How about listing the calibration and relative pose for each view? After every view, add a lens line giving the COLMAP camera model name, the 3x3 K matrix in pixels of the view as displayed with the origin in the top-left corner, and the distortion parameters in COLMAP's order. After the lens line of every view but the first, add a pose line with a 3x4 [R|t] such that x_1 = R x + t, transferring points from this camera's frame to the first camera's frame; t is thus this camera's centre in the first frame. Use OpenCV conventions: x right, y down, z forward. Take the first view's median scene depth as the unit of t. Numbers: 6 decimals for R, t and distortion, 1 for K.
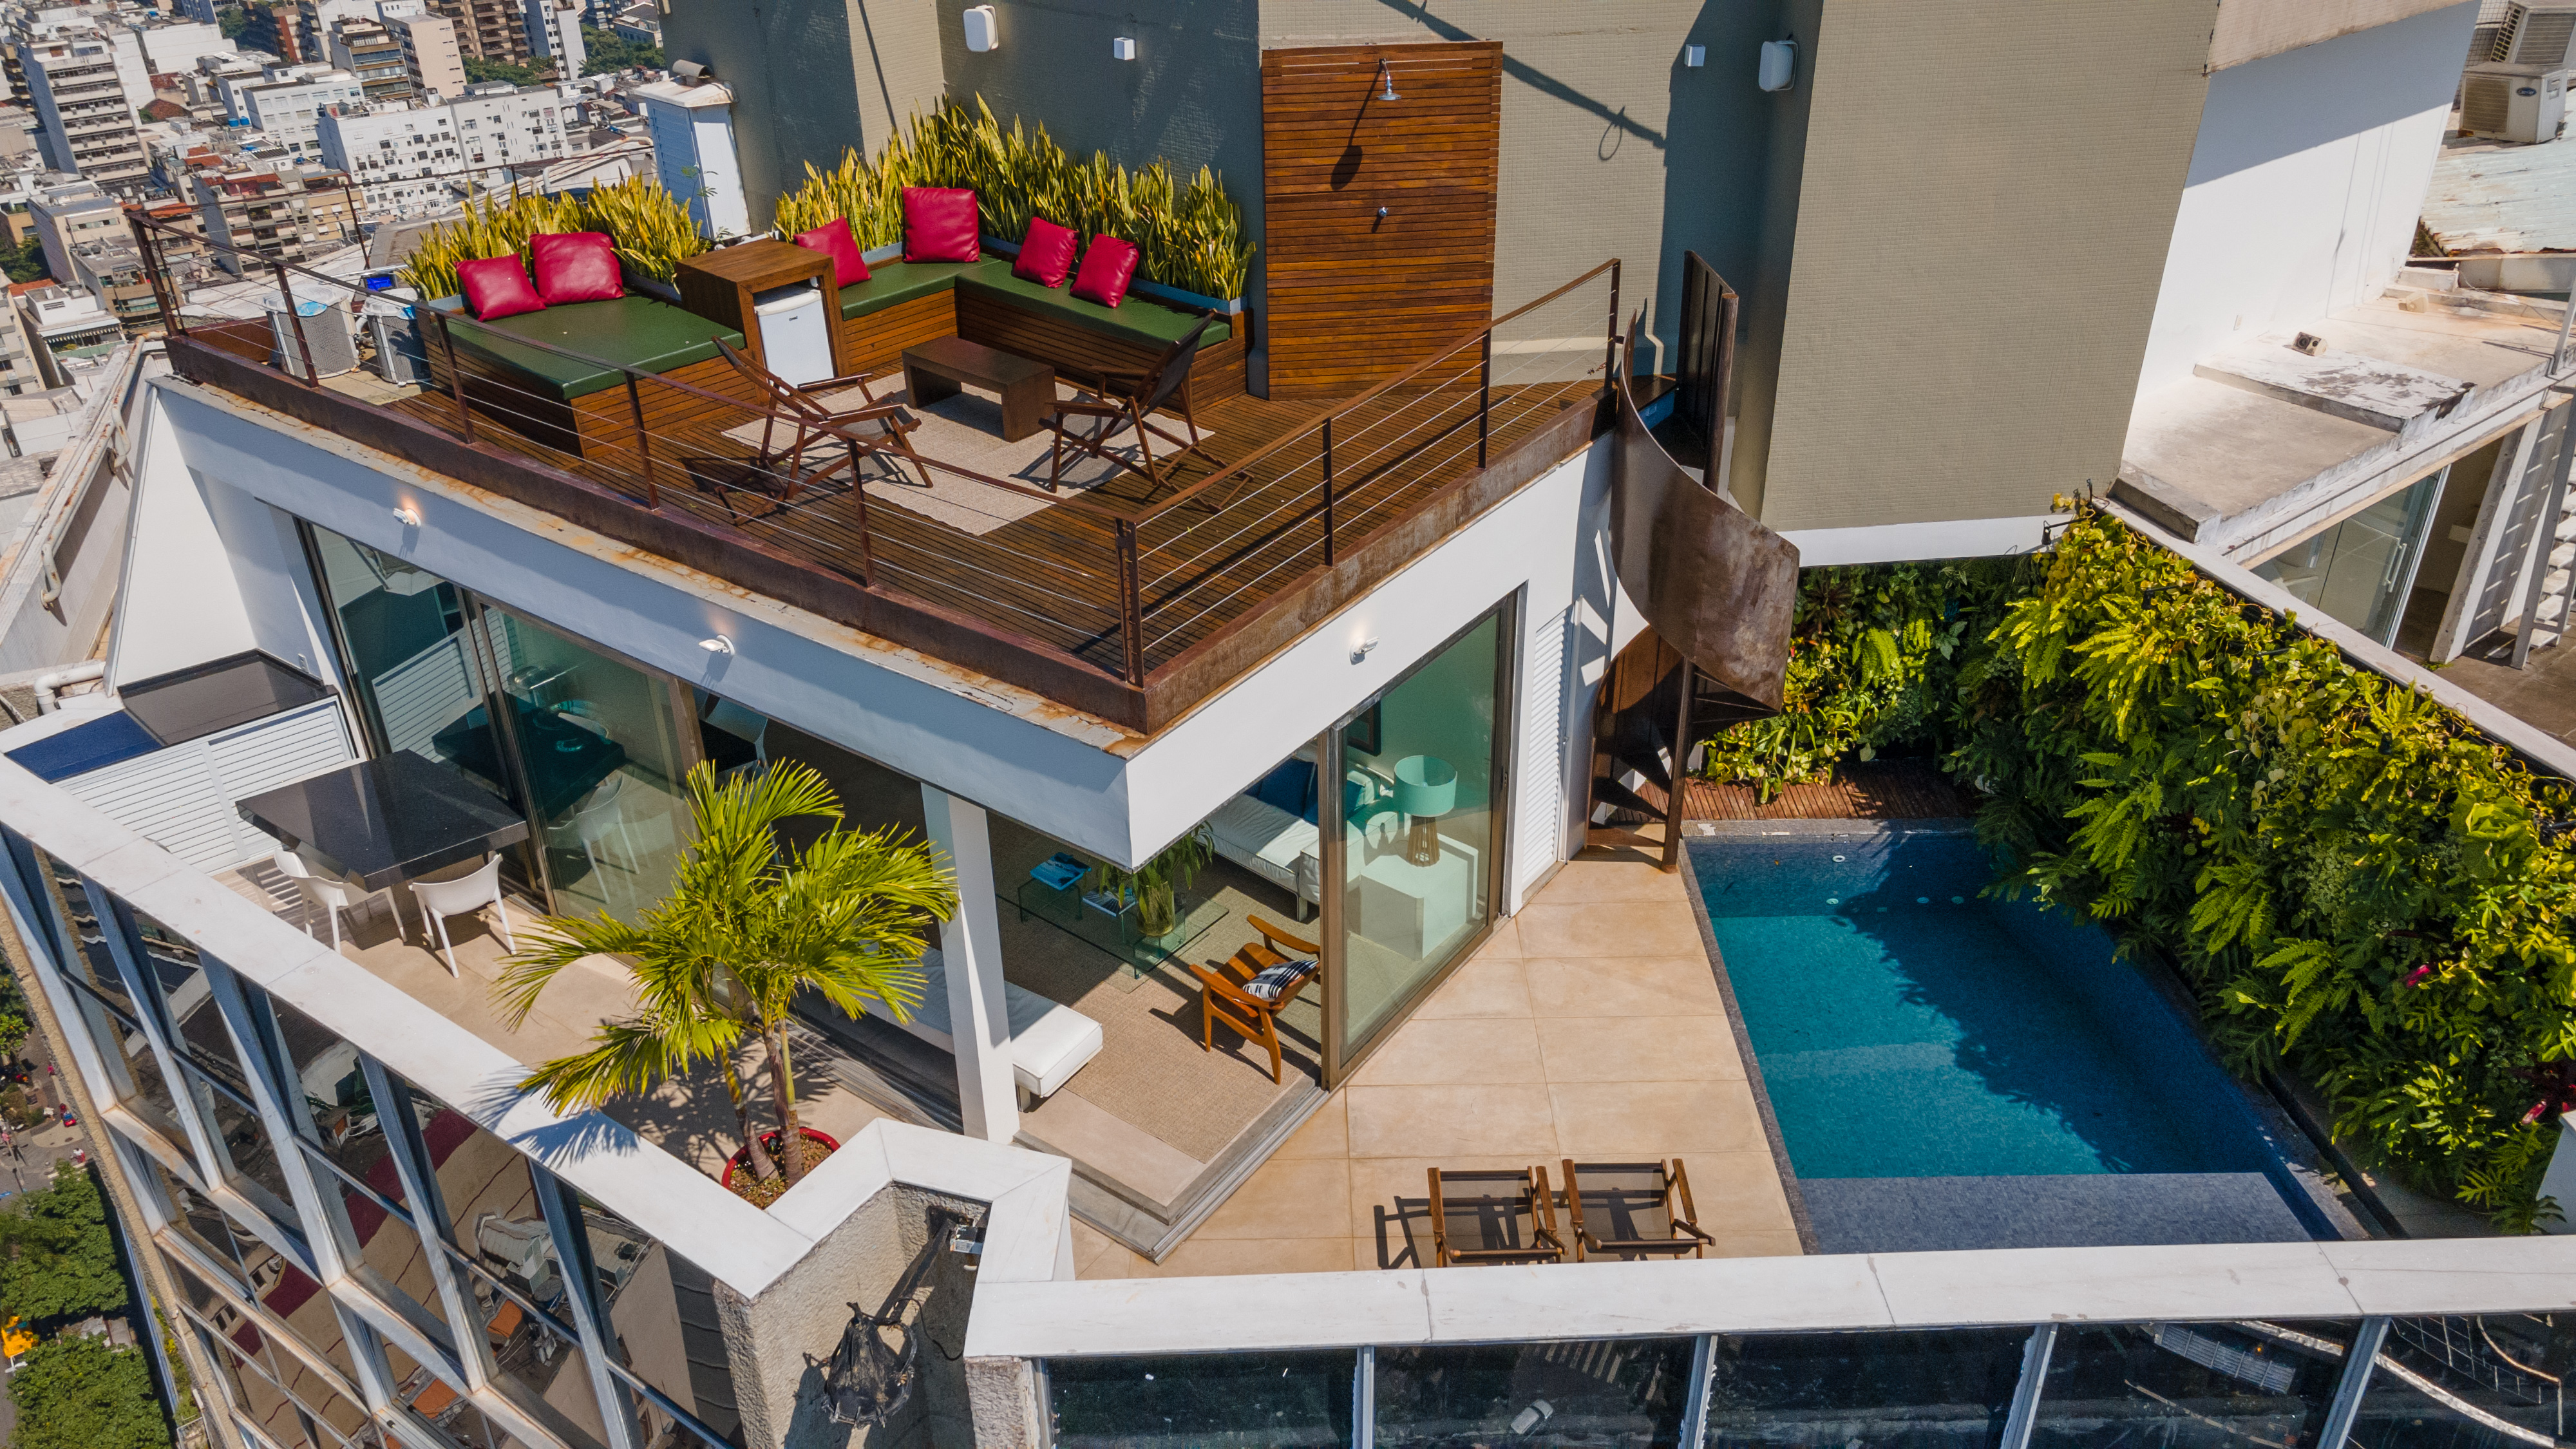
lens RADIAL K [[1893.3, 0, 1290.9], [0, 1893.3, 682.2], [0, 0, 1]] dist [0.033956, 0.004751]
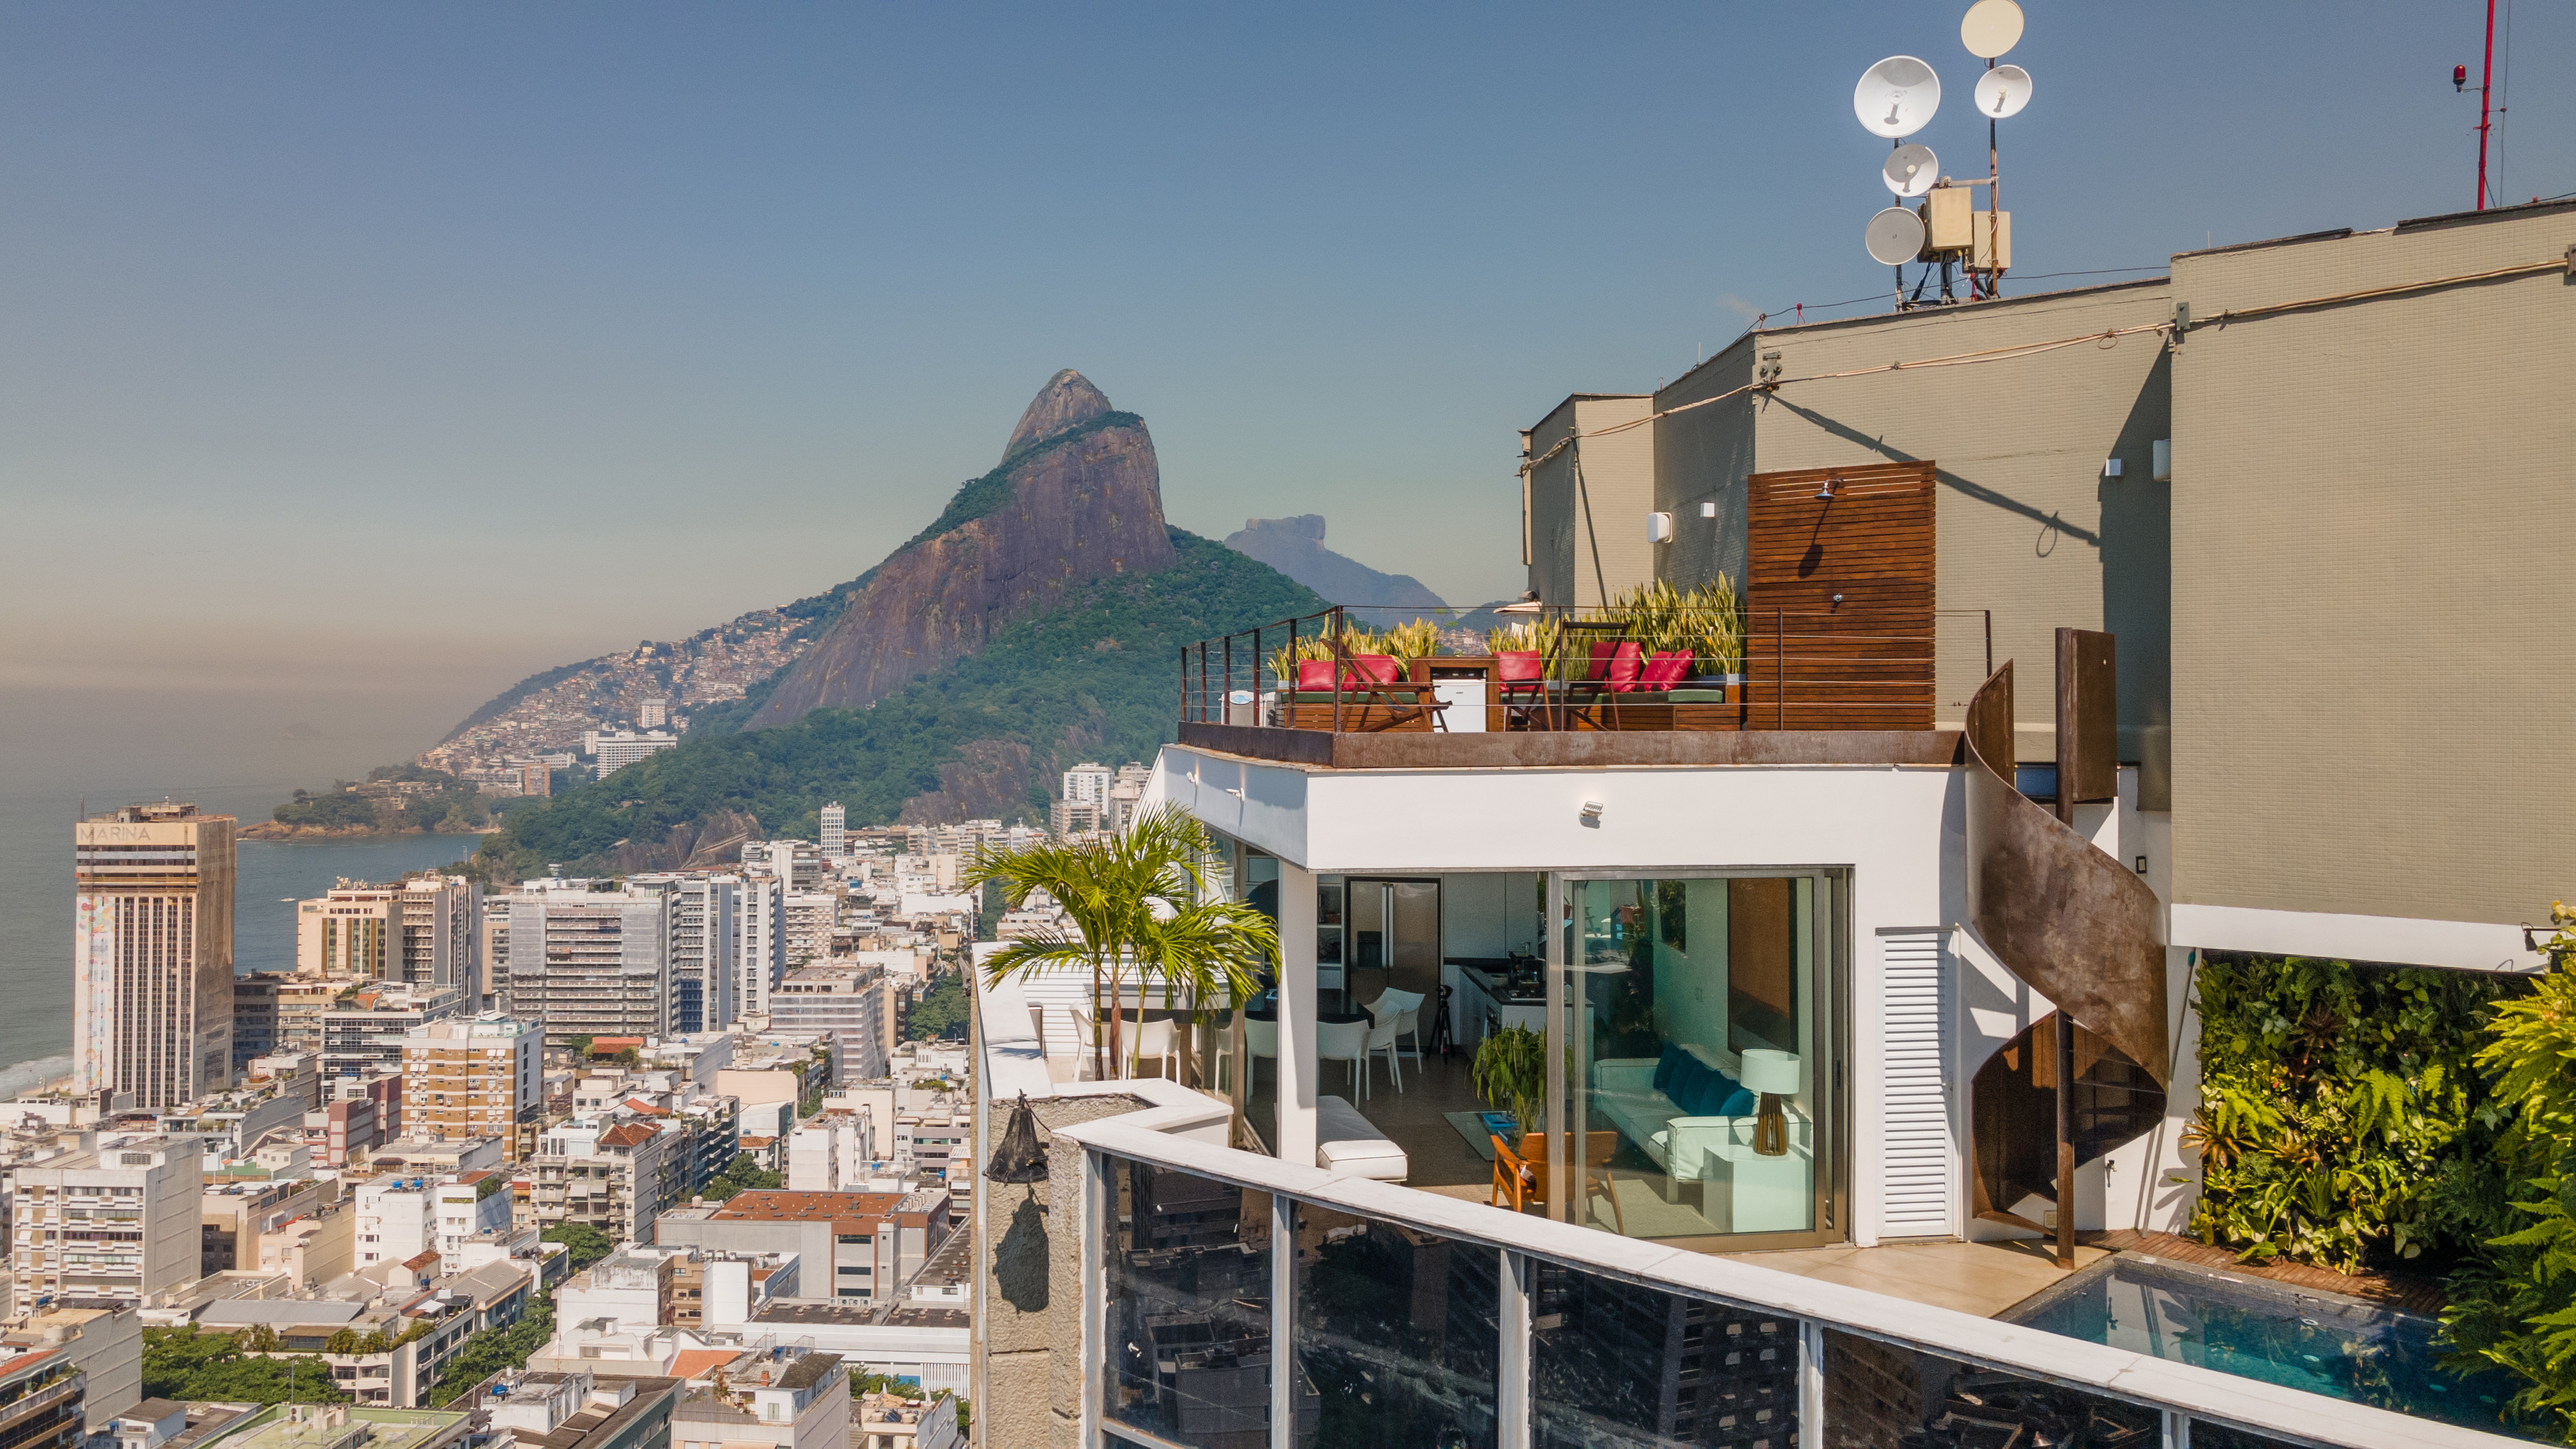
lens RADIAL K [[1893.3, 0, 1290.9], [0, 1893.3, 682.2], [0, 0, 1]] dist [0.033956, 0.004751]
pose [[0.713947, 0.005591, -0.700177, 0.638453], [-0.355031, 0.864784, -0.355108, 0.348728], [0.603517, 0.502113, 0.619395, 0.062433]]
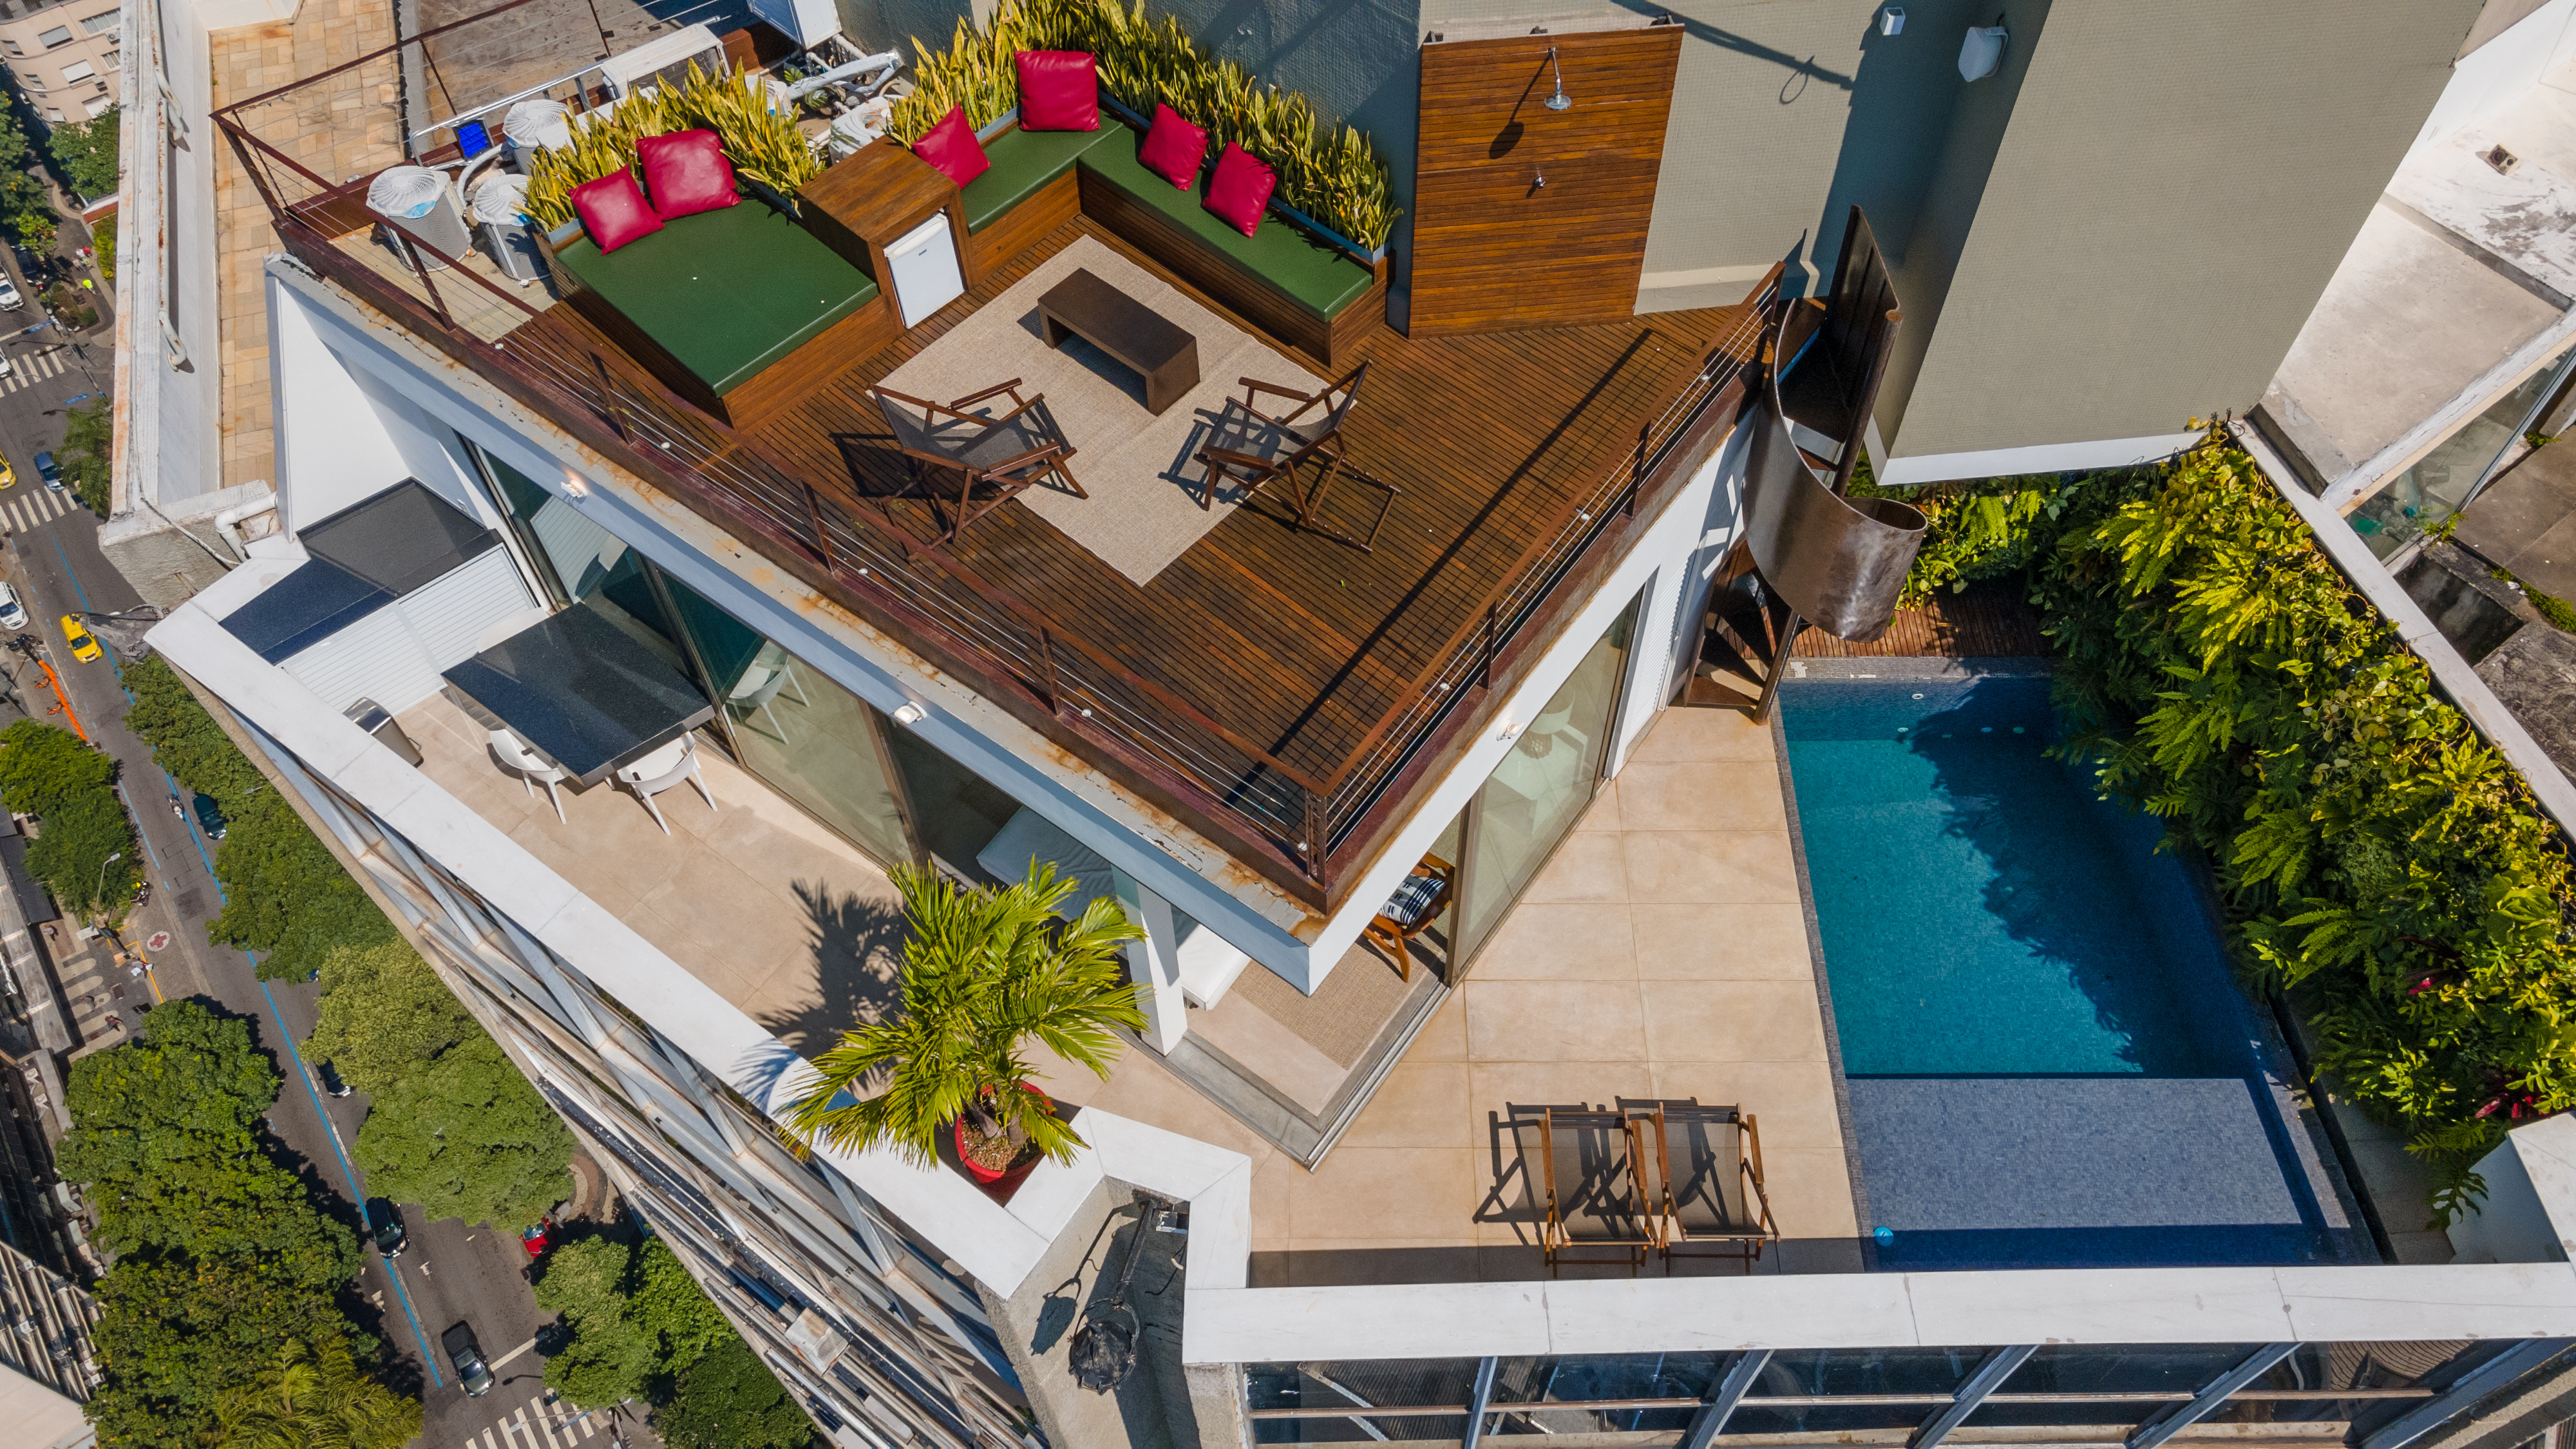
lens RADIAL K [[1893.9, 0, 1282.4], [0, 1893.9, 695.3], [0, 0, 1]] dist [0.011231, 0.045481]
pose [[0.999872, 0.009145, -0.013103, -0.064570], [-0.002665, 0.903988, 0.427550, -0.414120], [0.015755, -0.427460, 0.903897, 0.028966]]
